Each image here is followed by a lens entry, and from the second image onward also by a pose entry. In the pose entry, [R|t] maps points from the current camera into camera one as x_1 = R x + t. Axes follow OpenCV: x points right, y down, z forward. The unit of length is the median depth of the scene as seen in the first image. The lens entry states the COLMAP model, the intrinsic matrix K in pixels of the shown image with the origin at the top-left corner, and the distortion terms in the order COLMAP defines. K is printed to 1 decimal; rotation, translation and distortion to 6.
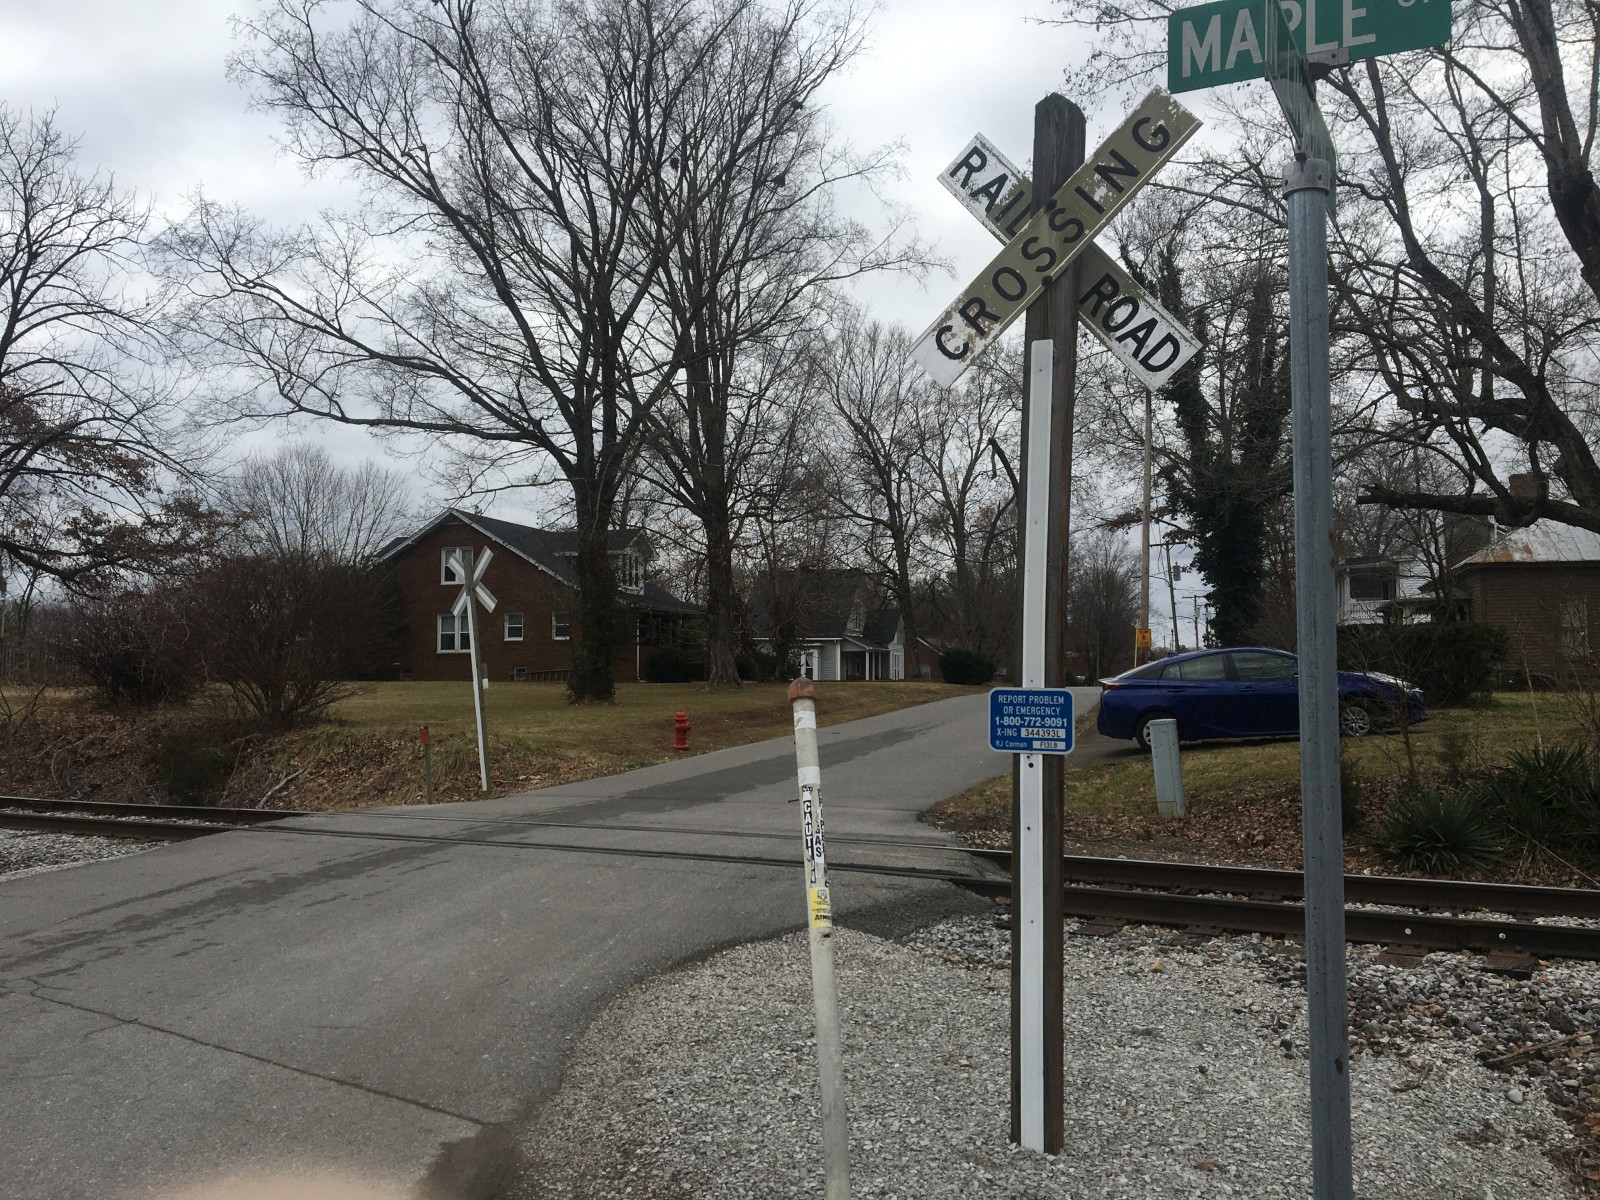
lens RADIAL K [[1346.5, 0, 780.4], [0, 1346.5, 613.0], [0, 0, 1]] dist [0.109677, -0.171892]
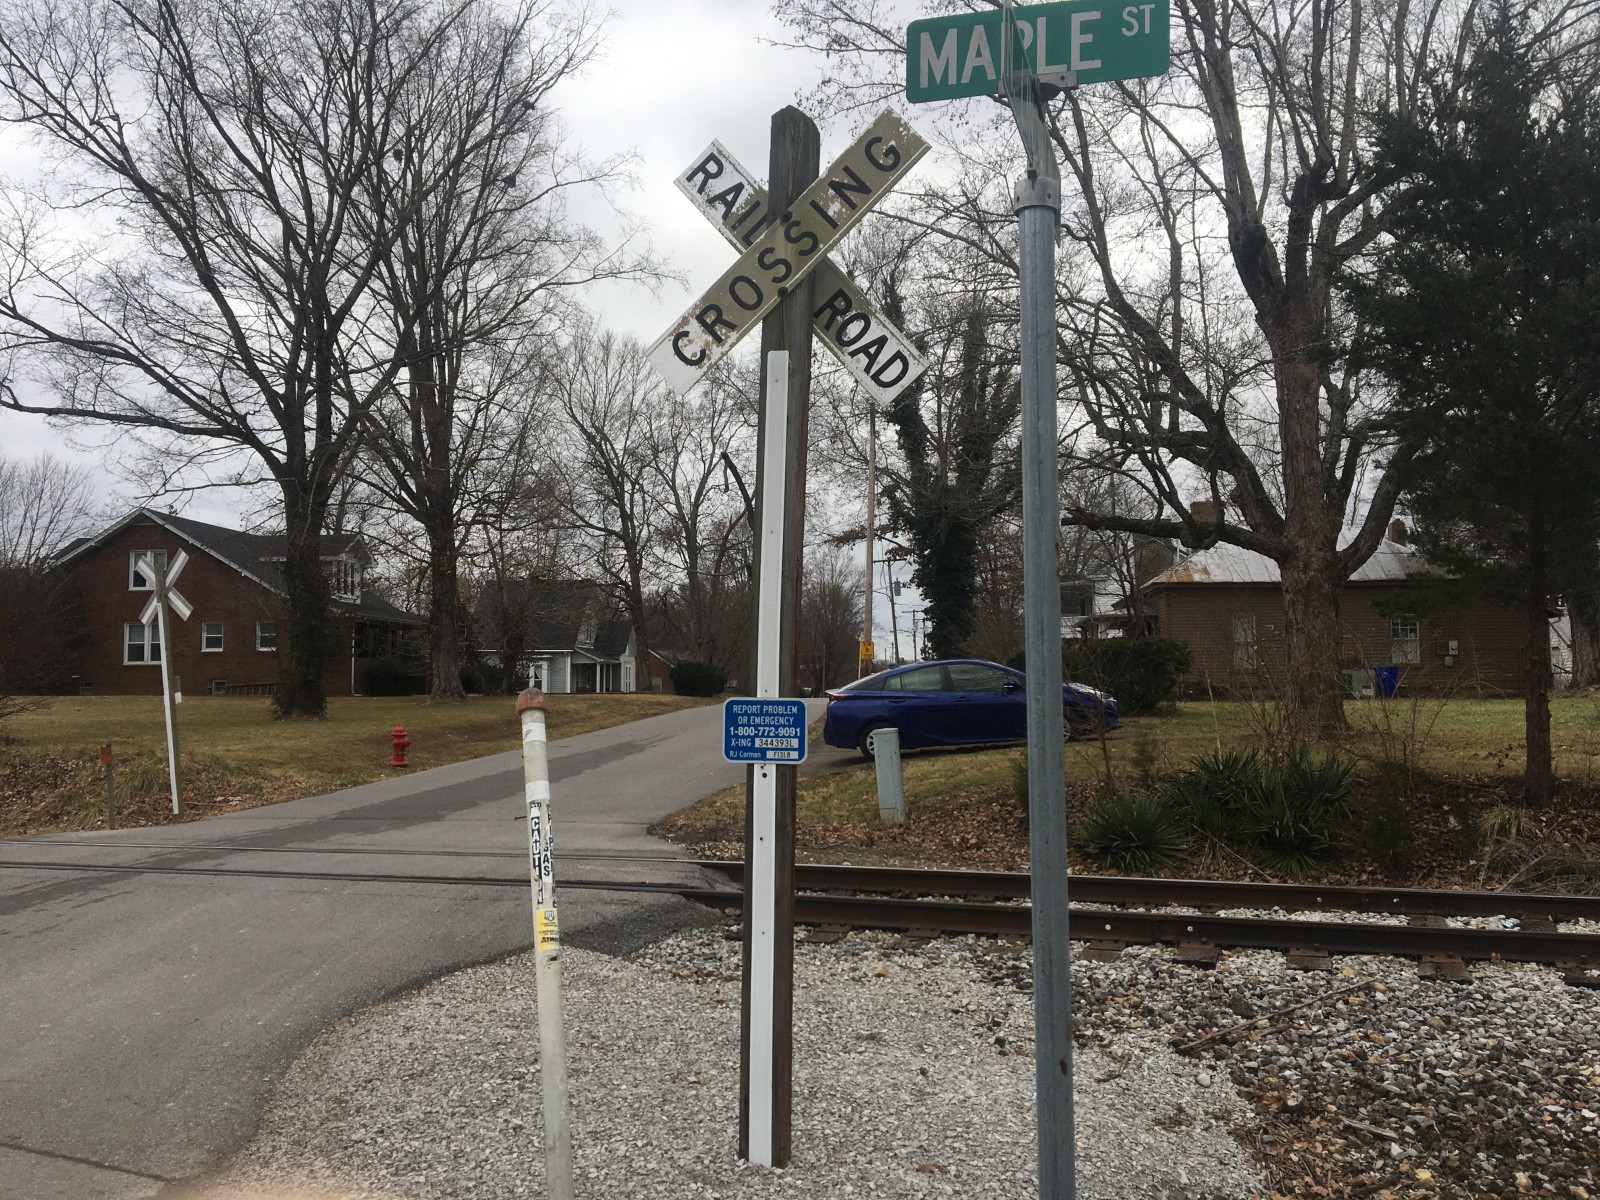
lens RADIAL K [[1346.5, 0, 780.4], [0, 1346.5, 613.0], [0, 0, 1]] dist [0.109677, -0.171892]
pose [[0.980341, 0.009611, 0.197077, -0.000093], [-0.007800, 0.999920, -0.009963, 0.001202], [-0.197157, 0.008230, 0.980337, 0.010430]]
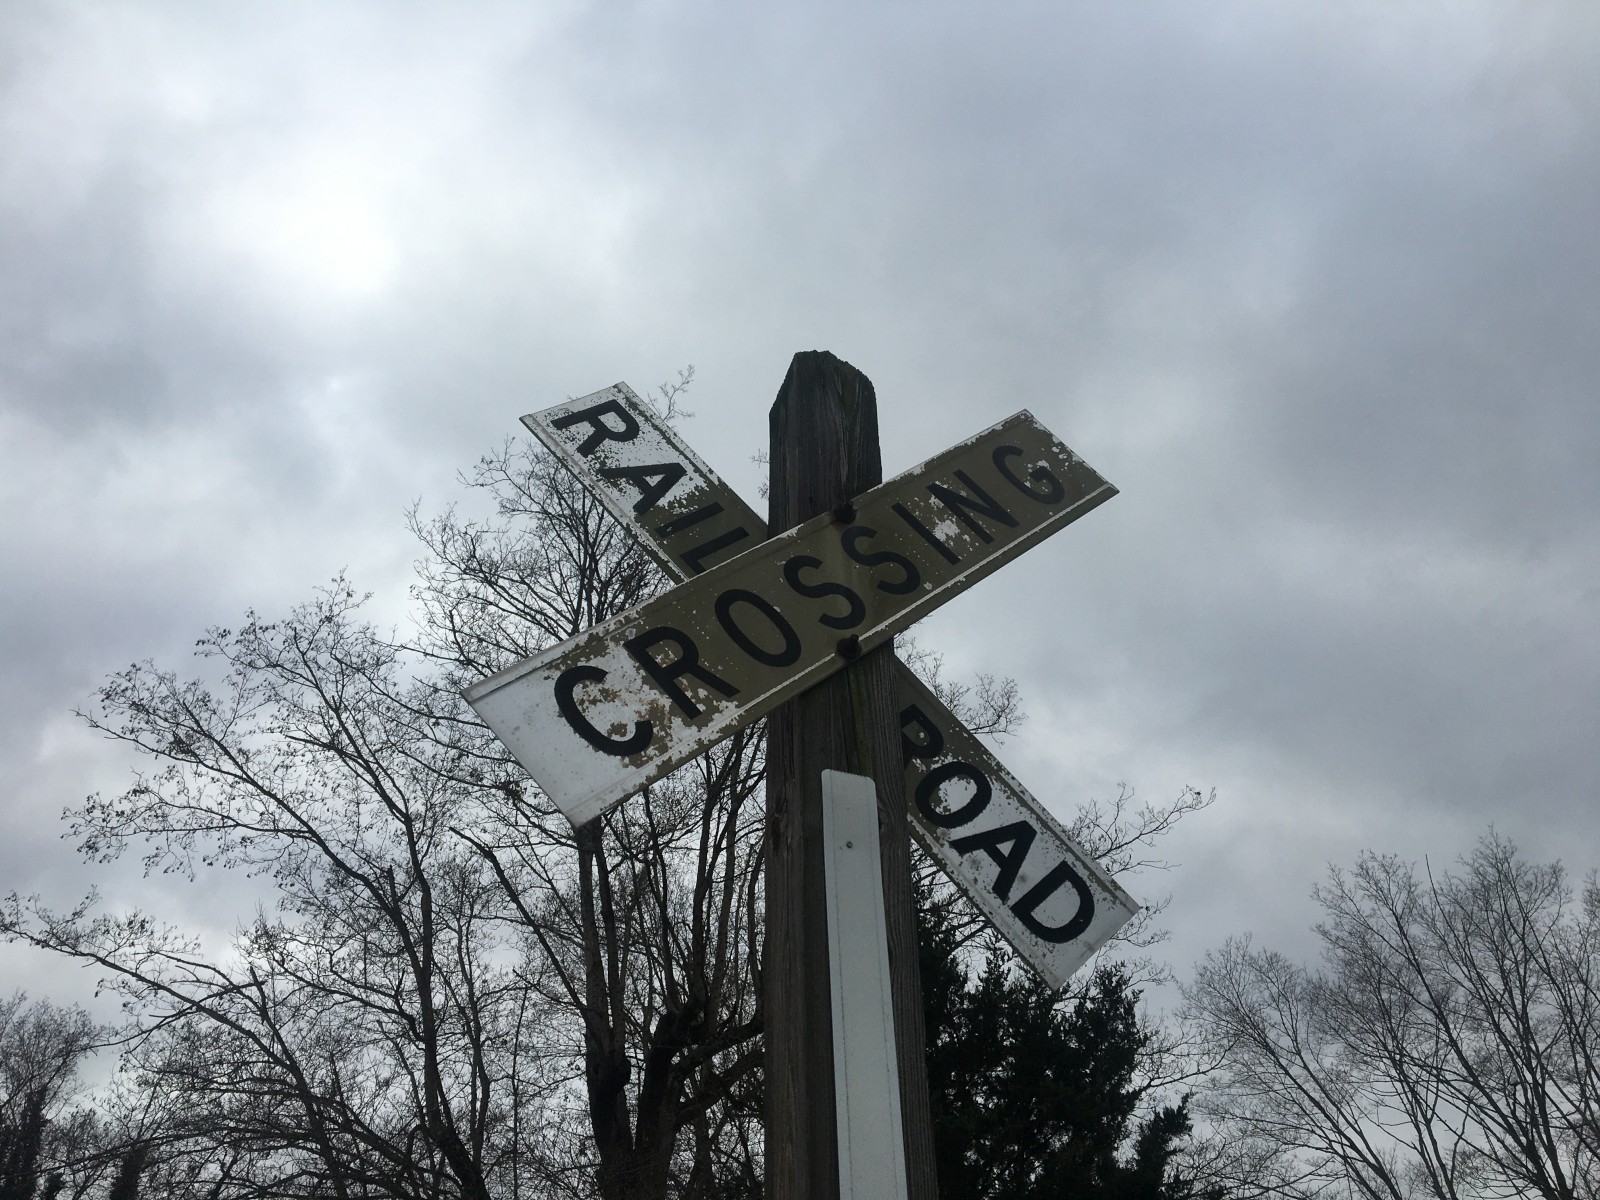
lens RADIAL K [[1346.5, 0, 780.4], [0, 1346.5, 613.0], [0, 0, 1]] dist [0.109677, -0.171892]
pose [[0.701999, 0.428292, 0.569003, -0.022764], [-0.006088, 0.802540, -0.596567, -0.007465], [-0.712152, 0.415325, 0.565990, 0.368786]]
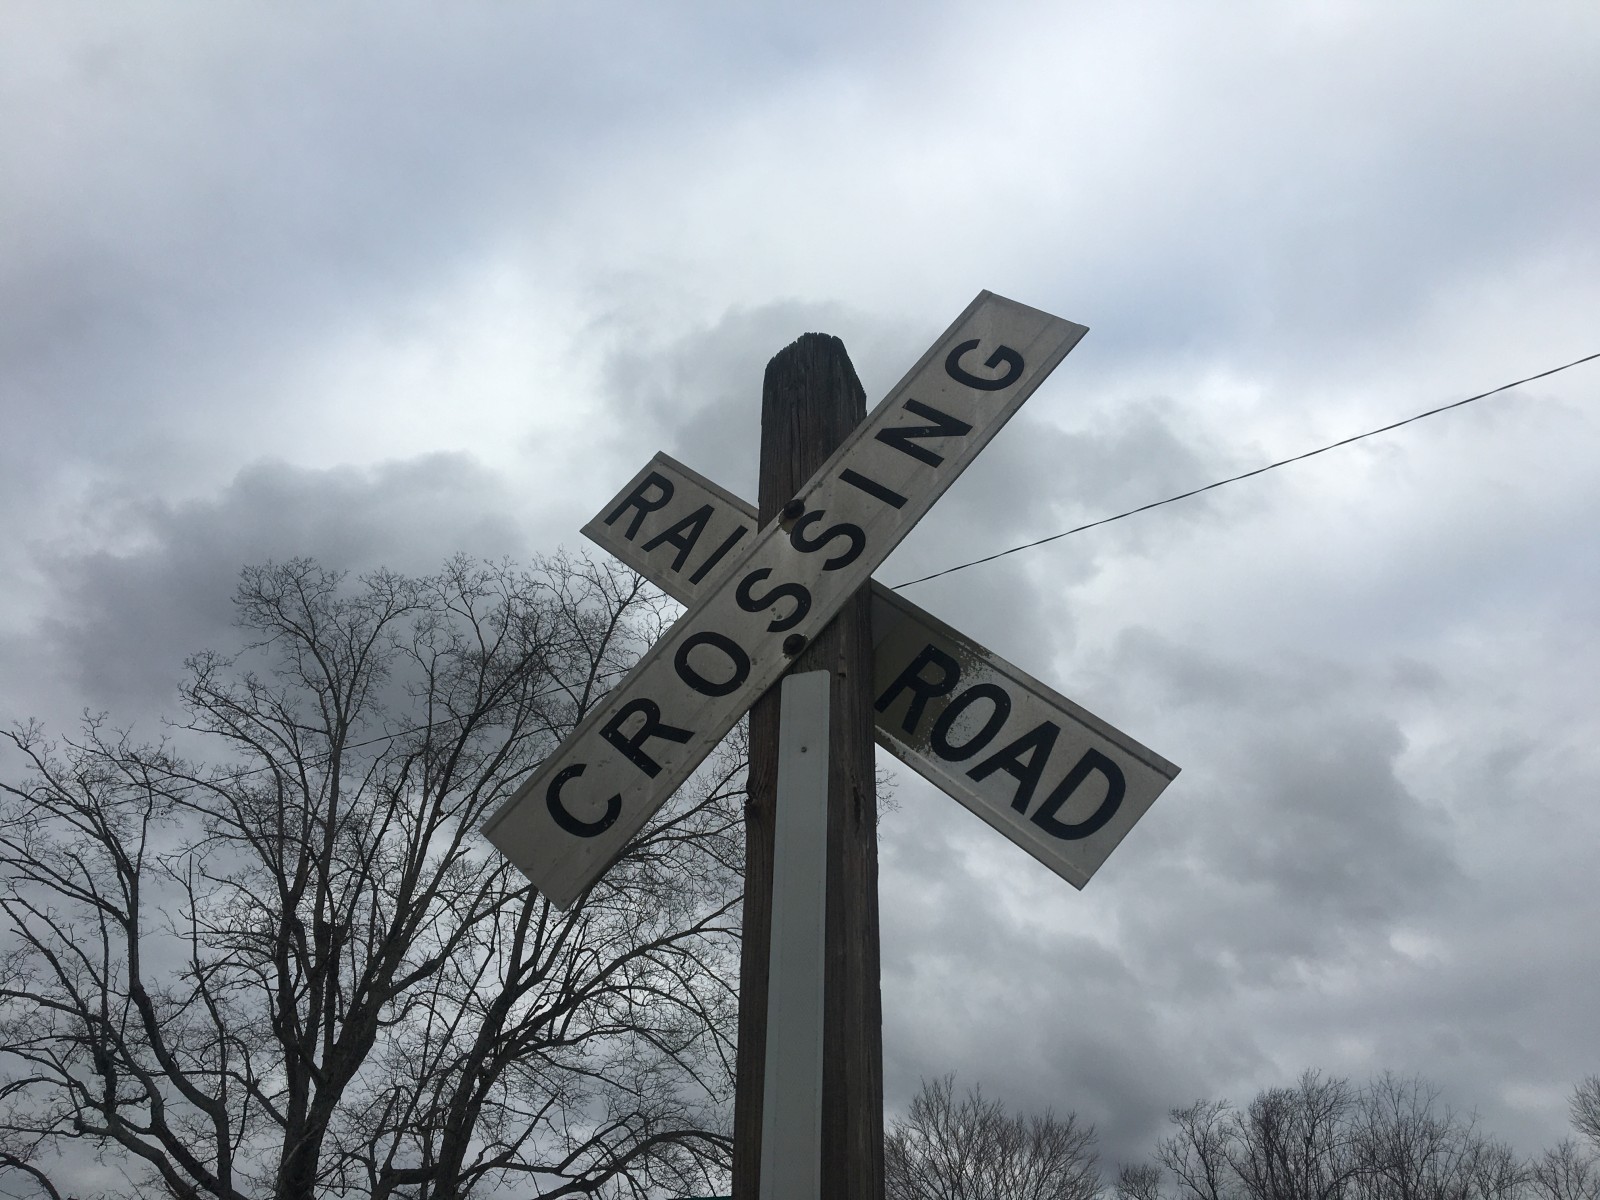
lens RADIAL K [[1346.5, 0, 780.4], [0, 1346.5, 613.0], [0, 0, 1]] dist [0.109677, -0.171892]
pose [[0.993739, 0.006724, 0.111522, 0.067684], [0.052618, 0.852385, -0.520261, -0.014716], [-0.098558, 0.522872, 0.846694, 0.297431]]
